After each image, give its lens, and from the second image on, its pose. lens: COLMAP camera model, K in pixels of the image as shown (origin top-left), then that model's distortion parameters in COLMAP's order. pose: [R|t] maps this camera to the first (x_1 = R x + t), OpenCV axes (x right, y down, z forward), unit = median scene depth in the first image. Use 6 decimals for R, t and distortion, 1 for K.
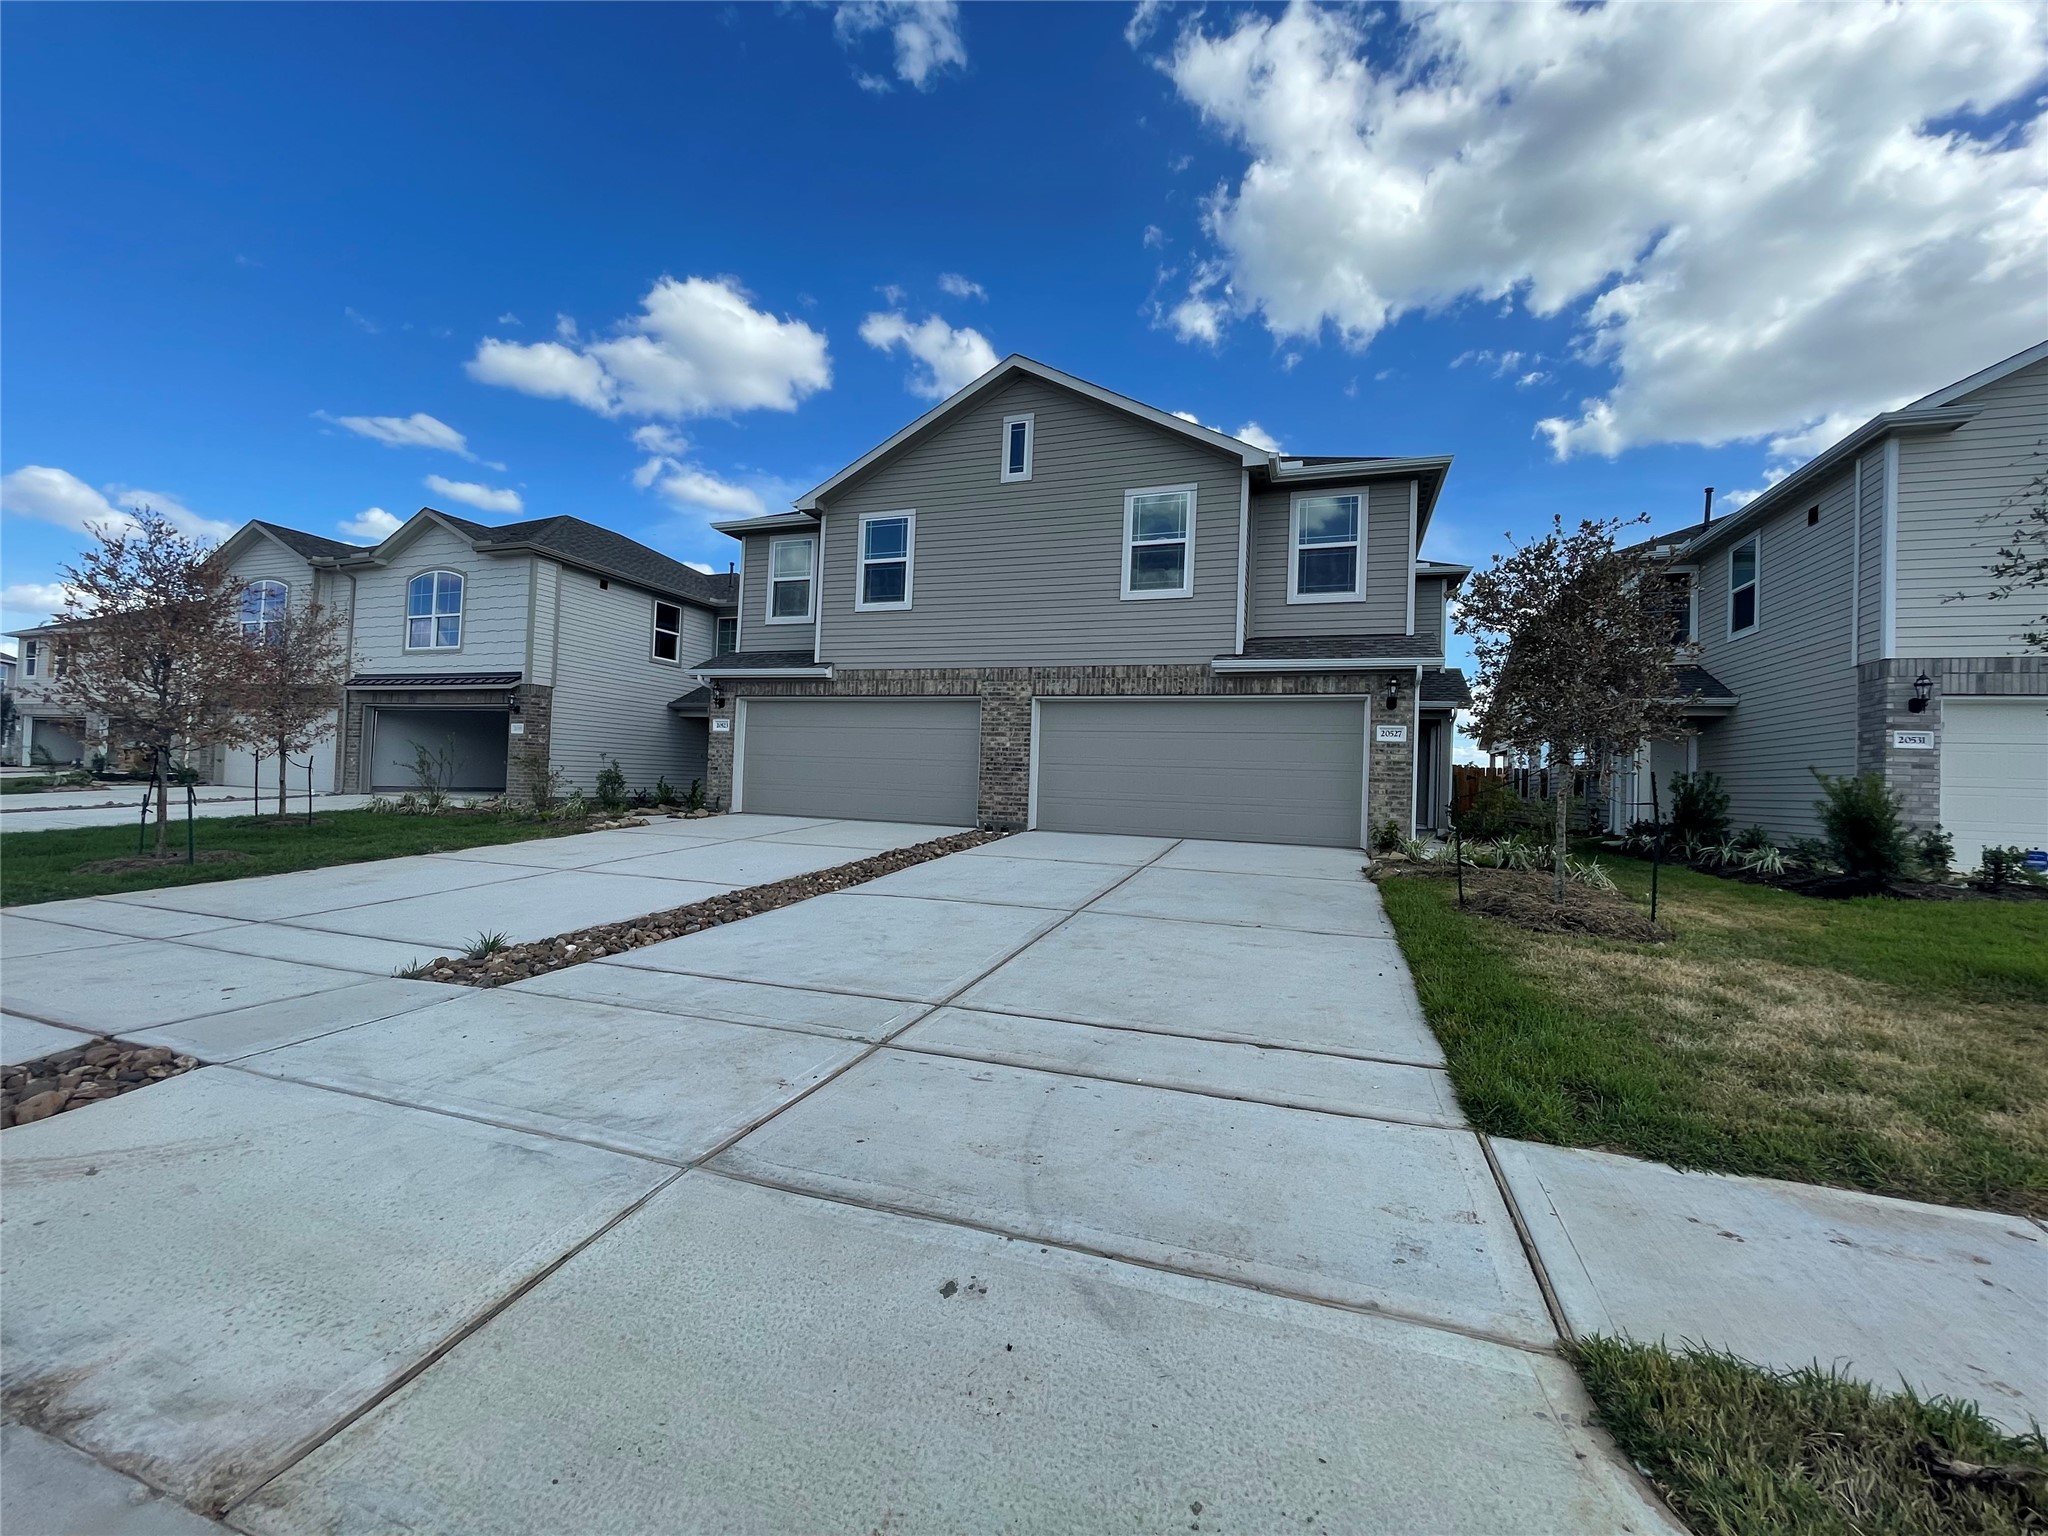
lens RADIAL K [[826.6, 0, 1013.0], [0, 826.6, 762.4], [0, 0, 1]] dist [0.002614, -0.000633]
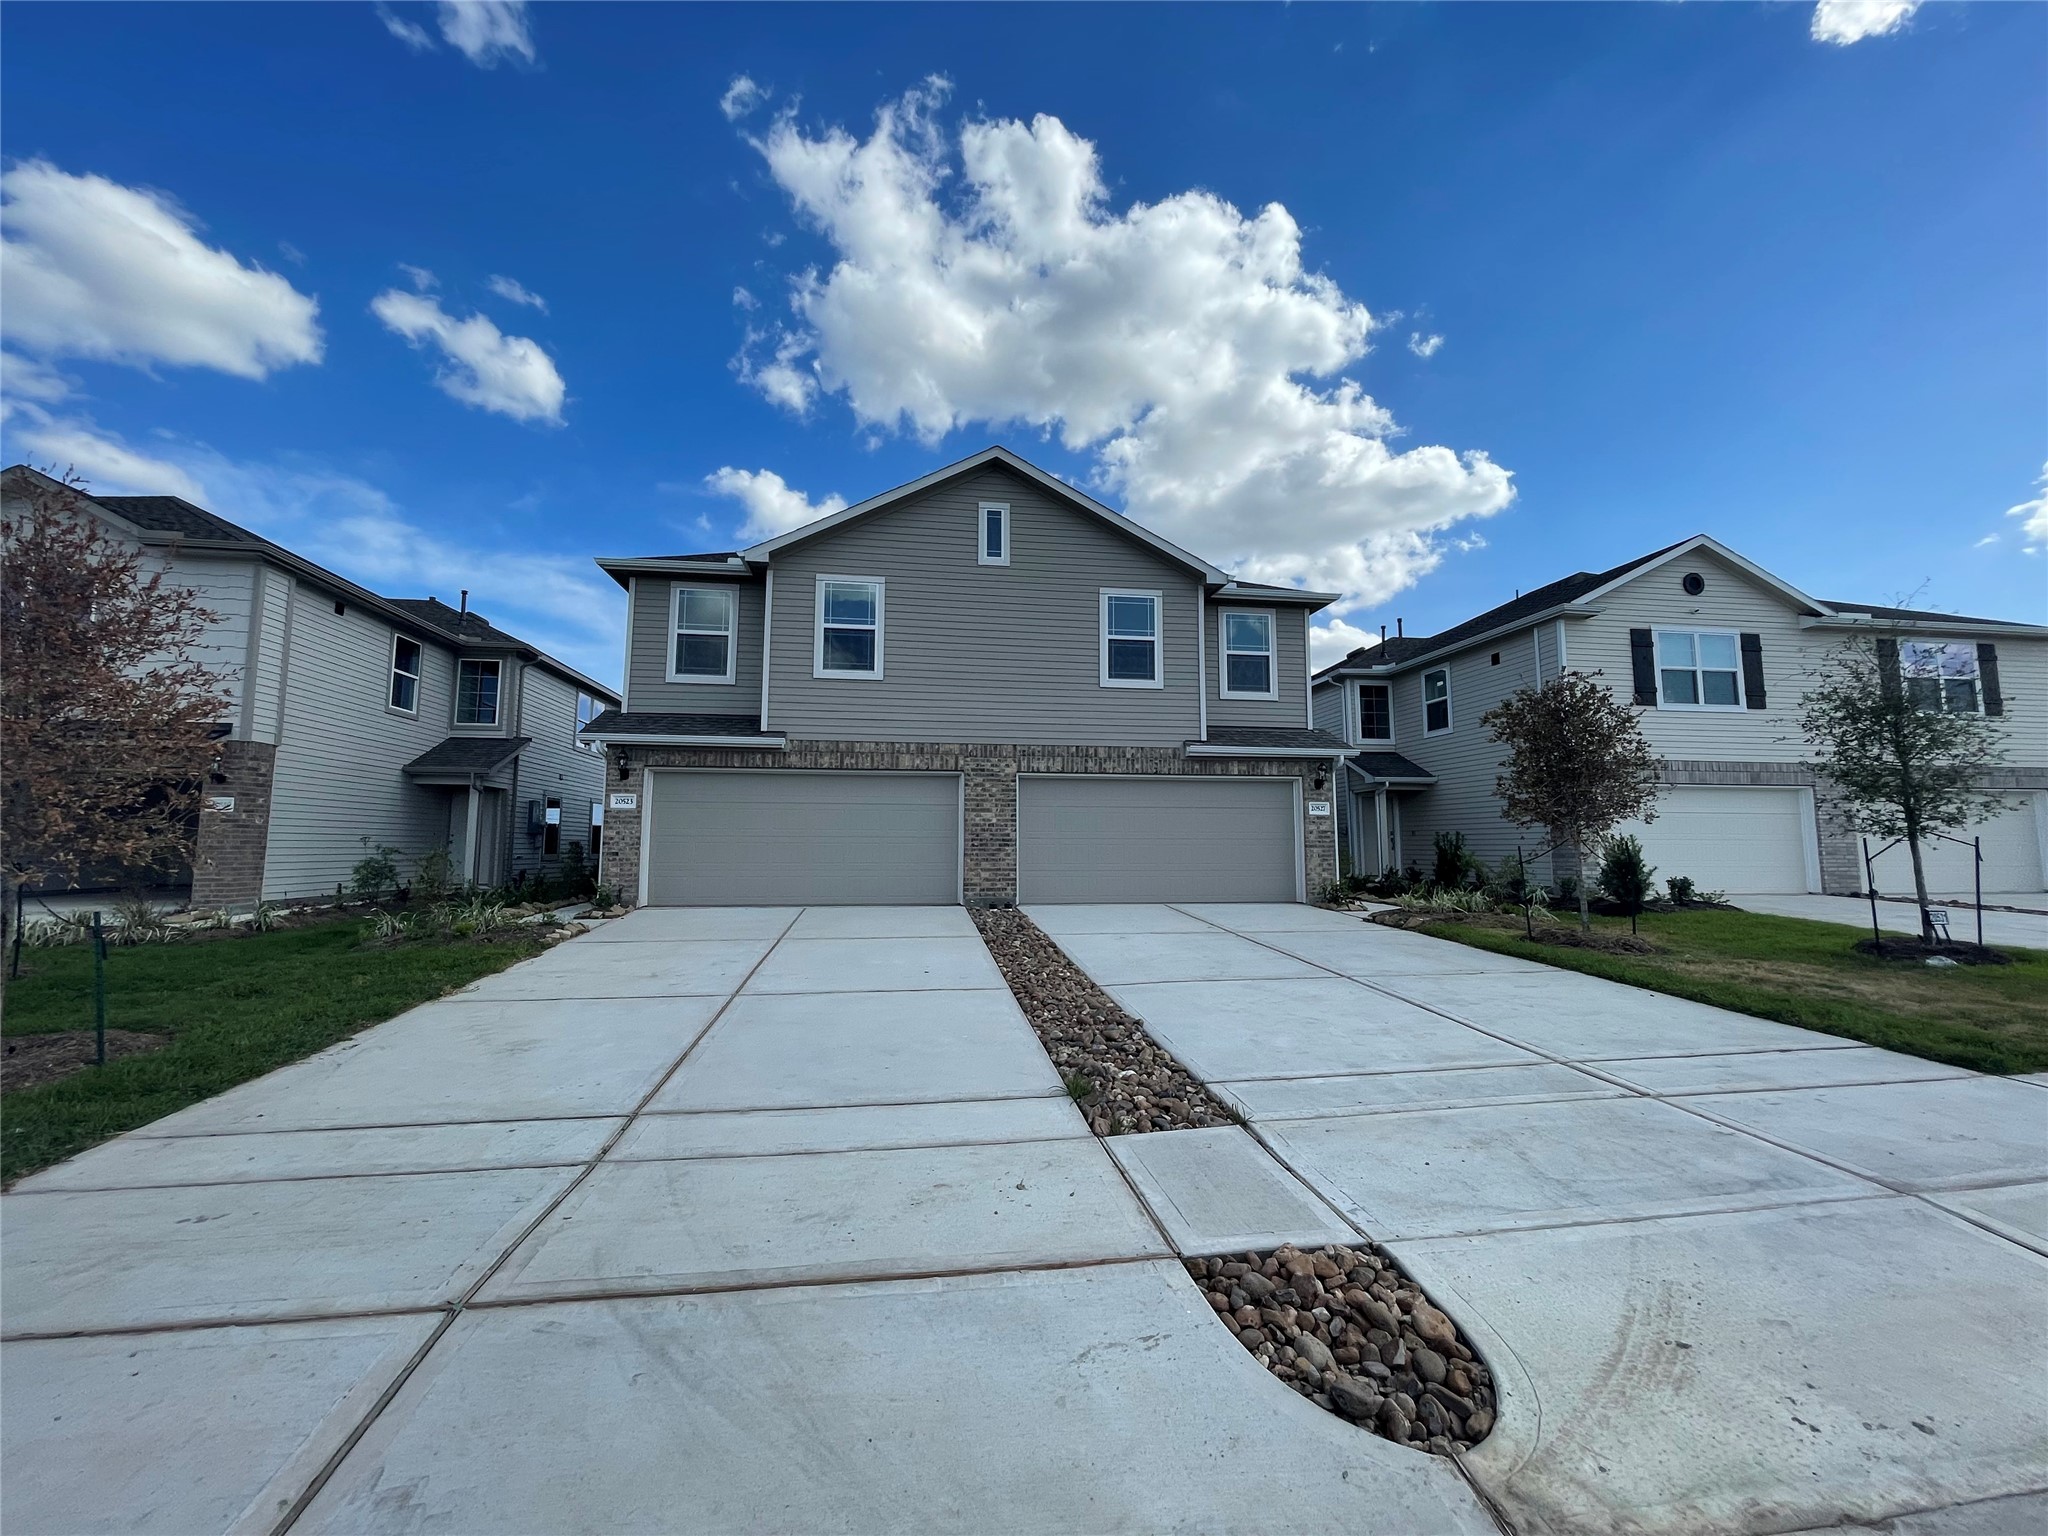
lens RADIAL K [[826.6, 0, 1015.2], [0, 826.6, 750.7], [0, 0, 1]] dist [0.002614, -0.000633]
pose [[0.880625, 0.022126, 0.473296, -0.441614], [0.017448, 0.996717, -0.079059, -0.024901], [-0.473492, 0.077880, 0.877348, 0.092274]]
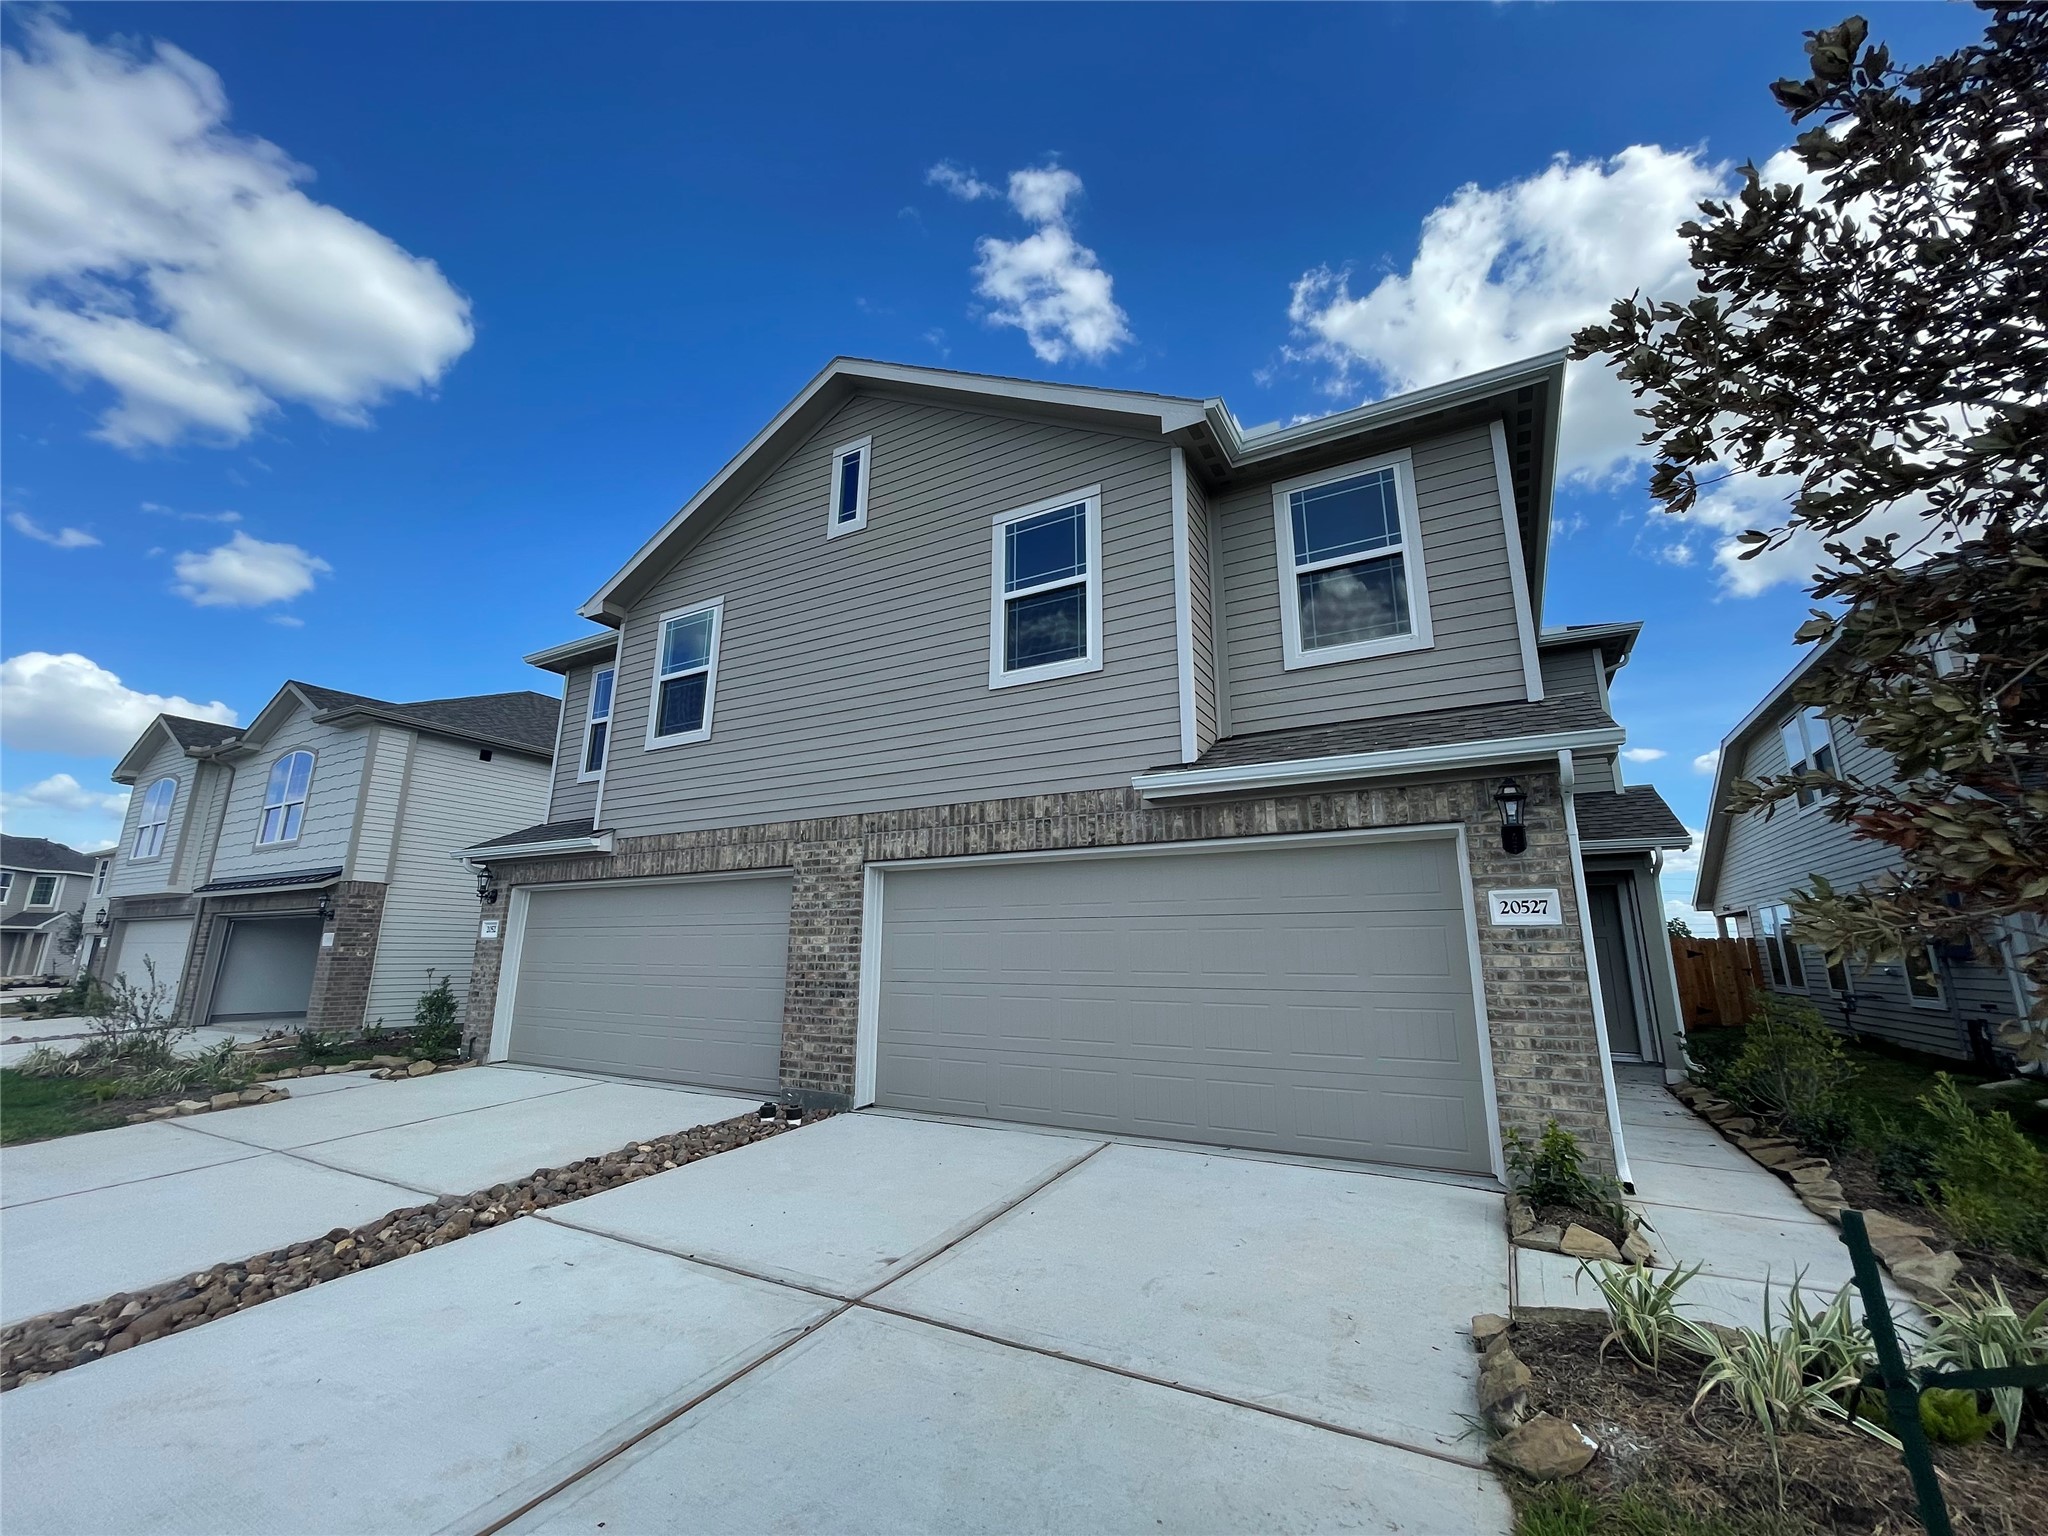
lens RADIAL K [[826.6, 0, 1011.7], [0, 826.6, 762.2], [0, 0, 1]] dist [0.002614, -0.000633]
pose [[0.986365, -0.068208, -0.149773, 0.208806], [0.035446, 0.976760, -0.211386, -0.021414], [0.160711, 0.203195, 0.965859, 0.413150]]
